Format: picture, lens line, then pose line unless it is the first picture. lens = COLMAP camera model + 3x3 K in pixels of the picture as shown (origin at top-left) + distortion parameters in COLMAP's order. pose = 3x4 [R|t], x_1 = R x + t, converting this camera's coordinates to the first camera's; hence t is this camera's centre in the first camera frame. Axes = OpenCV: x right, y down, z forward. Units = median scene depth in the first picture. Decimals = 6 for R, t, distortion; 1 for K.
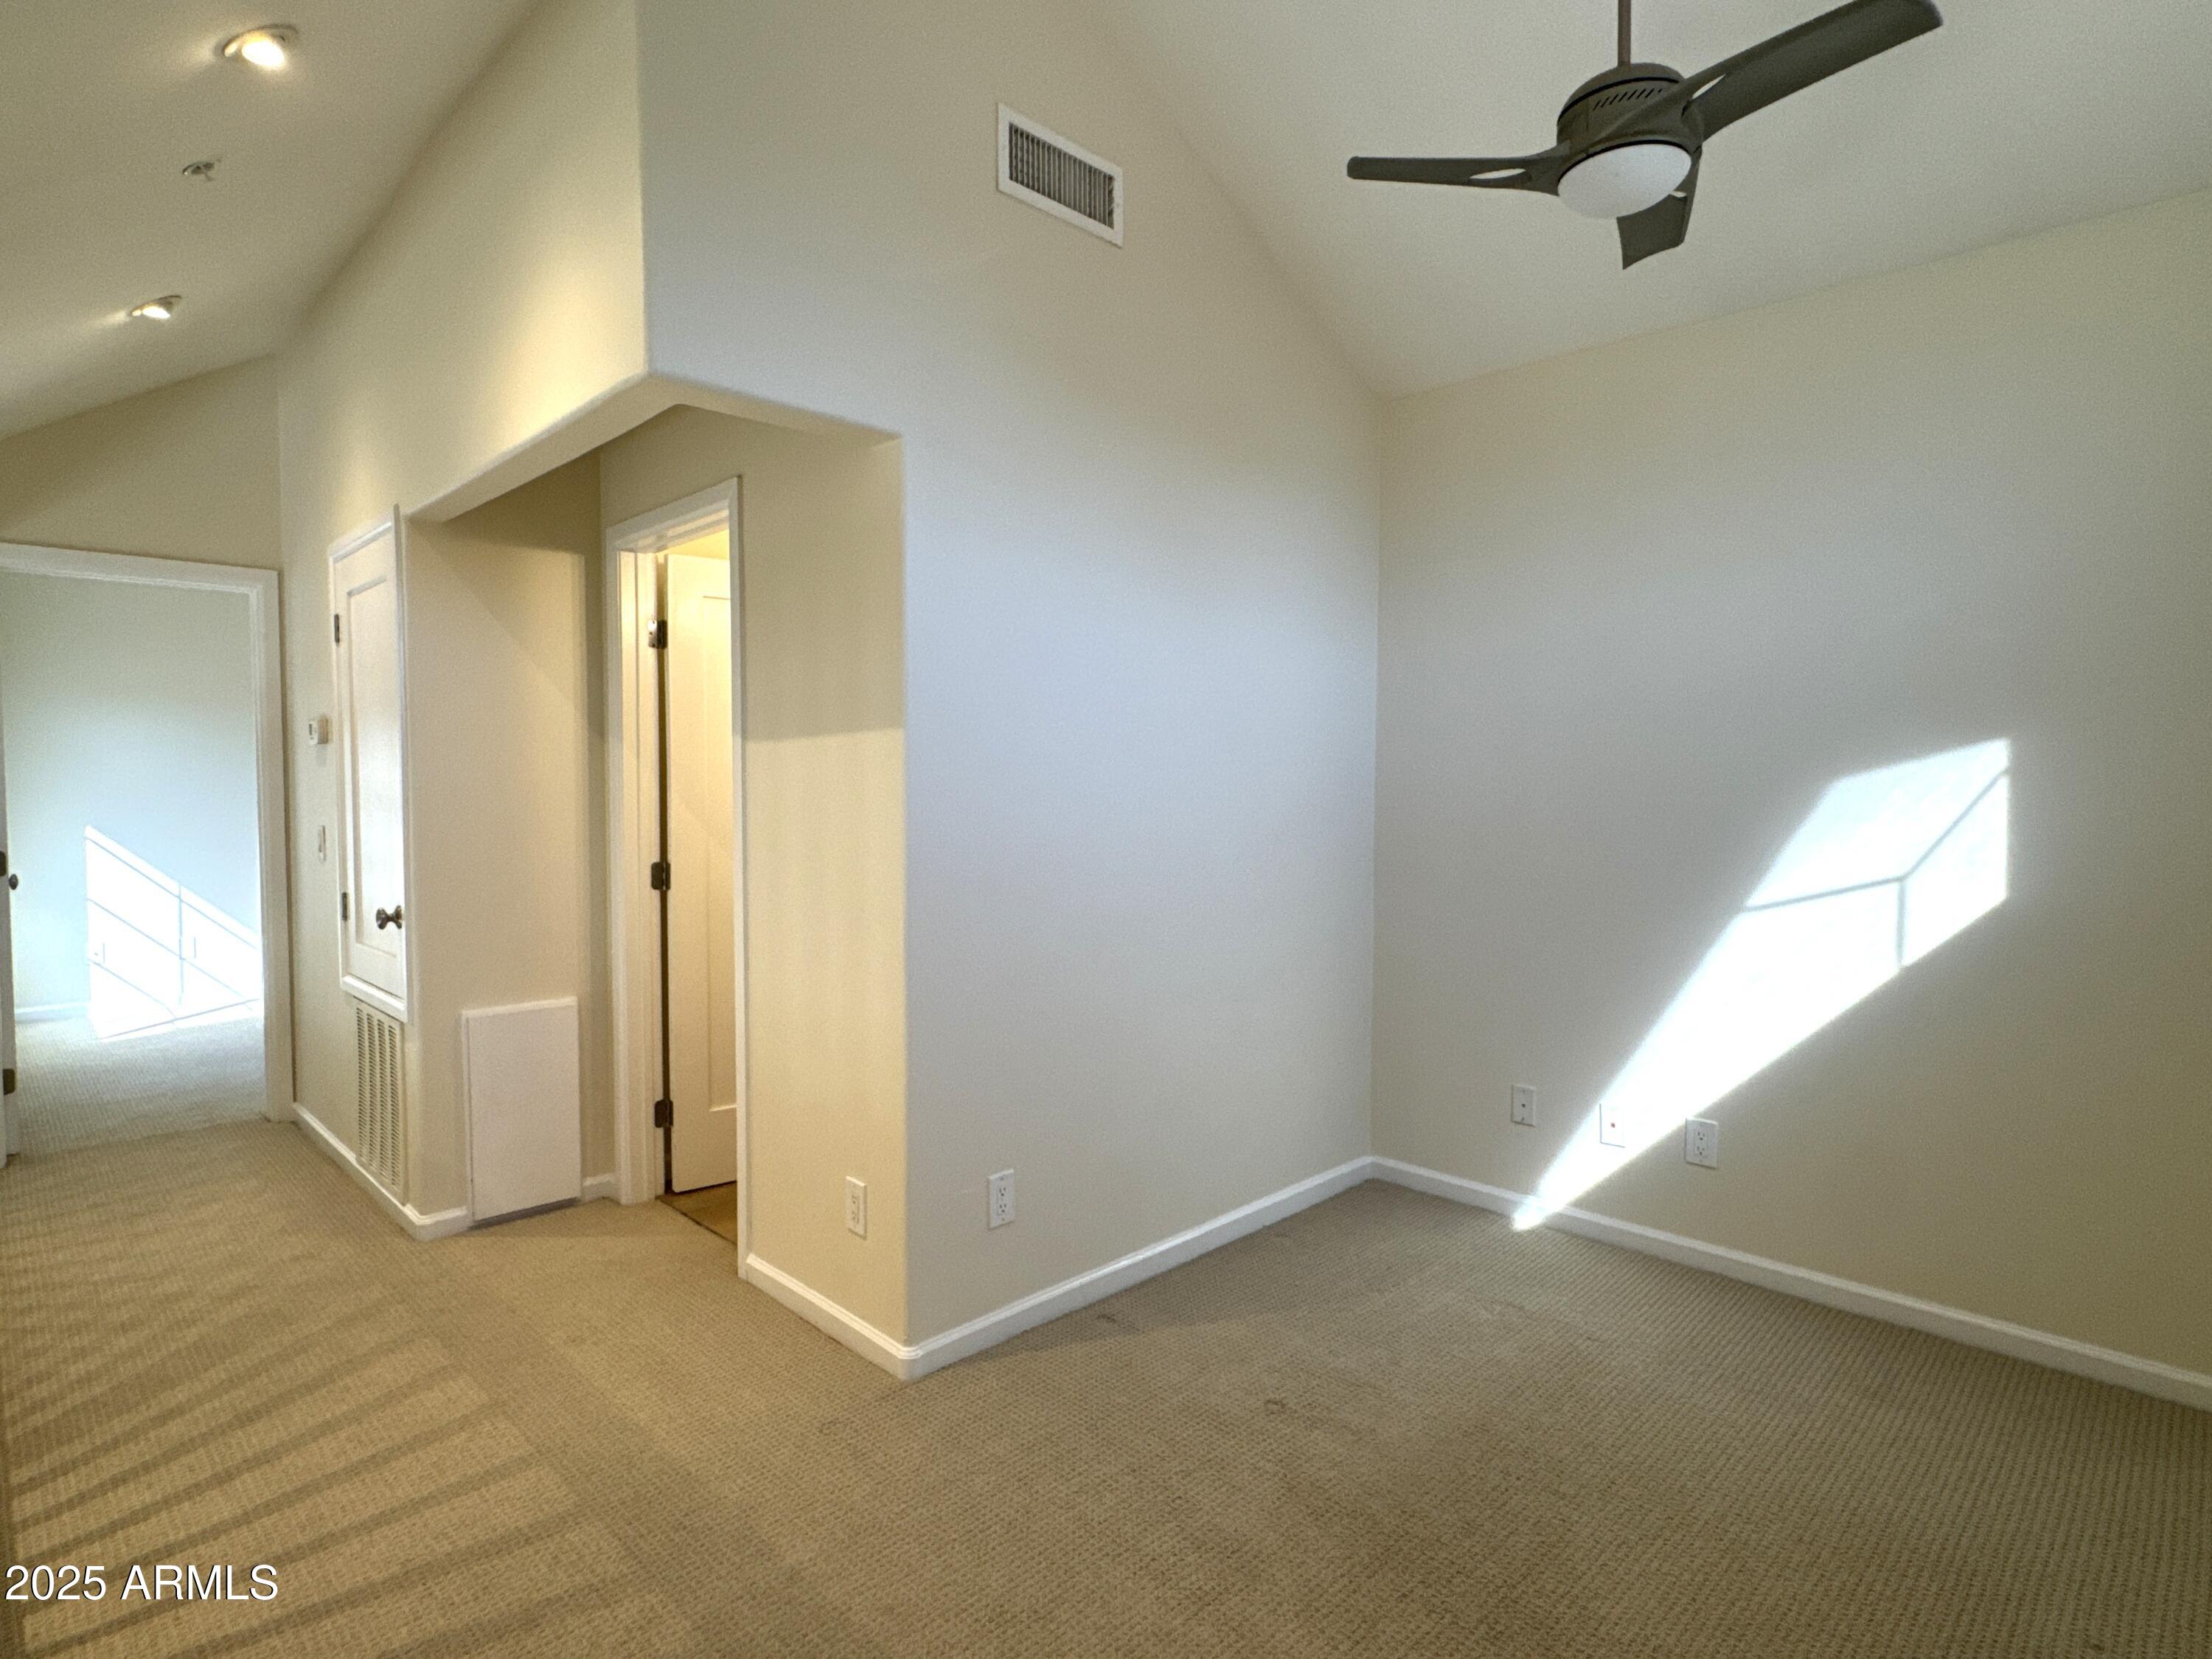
lens RADIAL K [[1154.6, 0, 1102.3], [0, 1154.6, 830.6], [0, 0, 1]] dist [-0.005537, -0.001402]
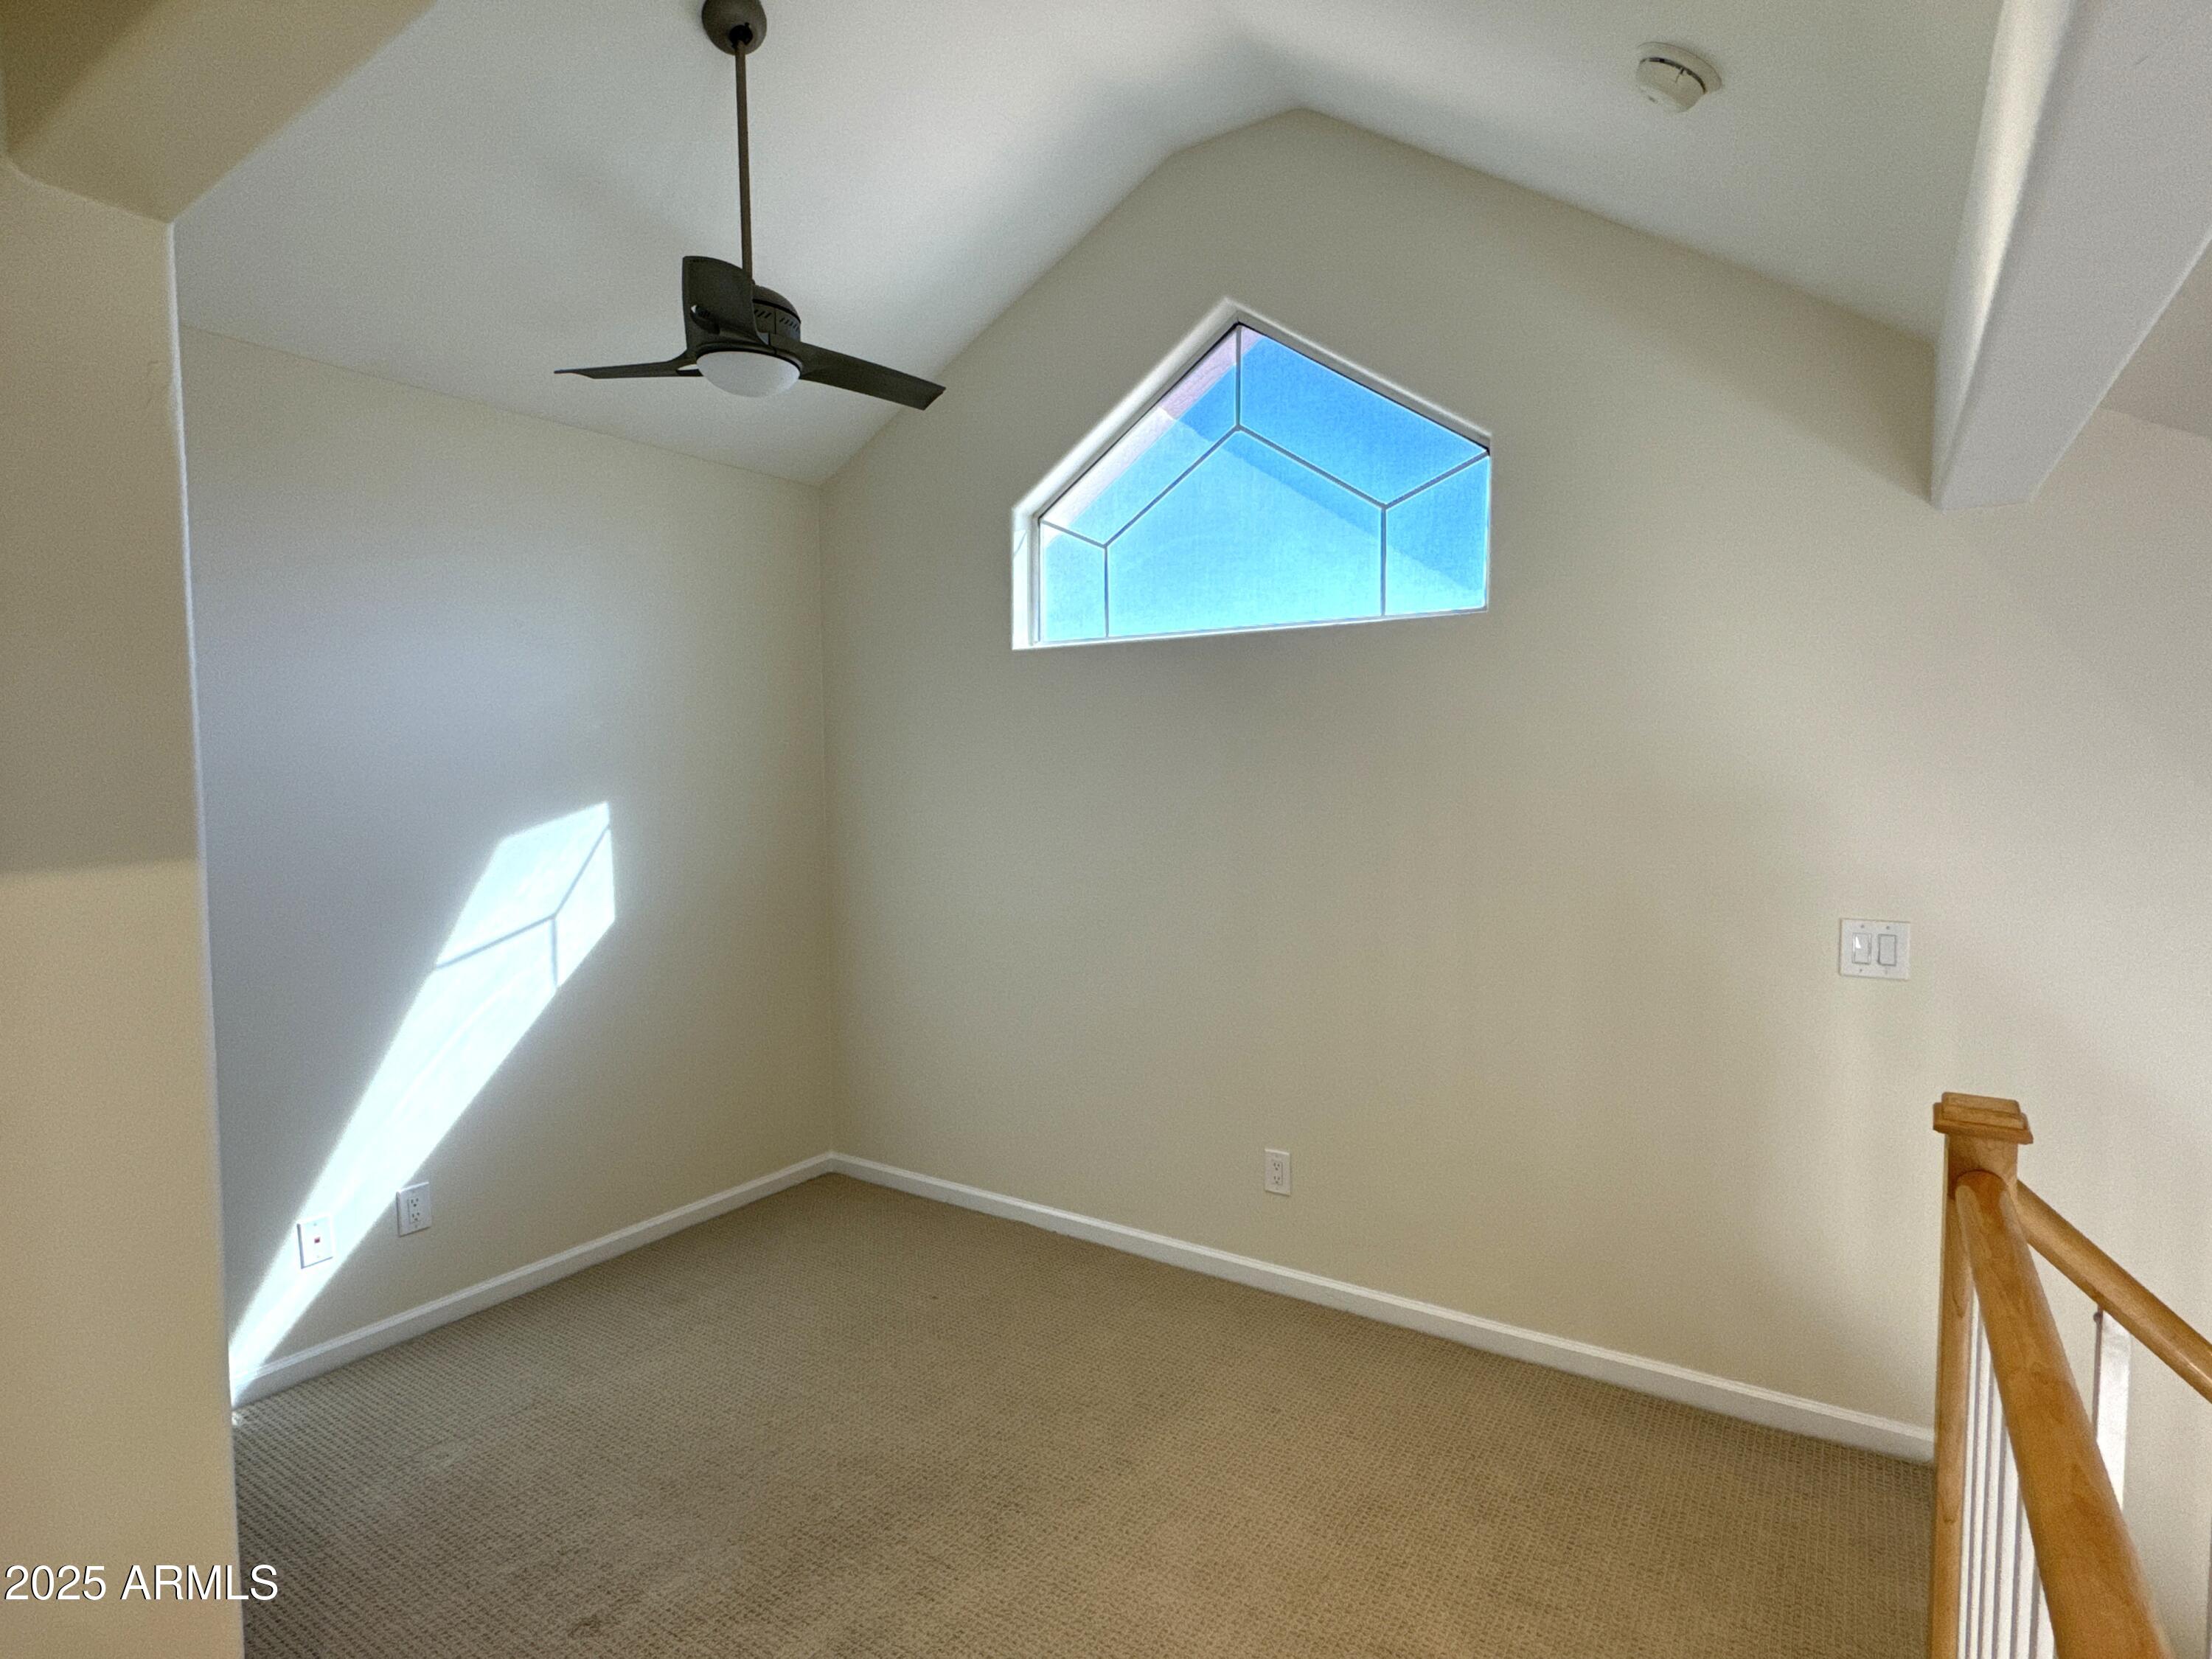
lens RADIAL K [[1154.6, 0, 1111.3], [0, 1154.6, 832.2], [0, 0, 1]] dist [-0.005537, -0.001402]
pose [[-0.217987, -0.054269, 0.974442, -0.630485], [0.049900, 0.996527, 0.066662, -0.100466], [-0.974675, 0.063156, -0.214522, 0.680429]]
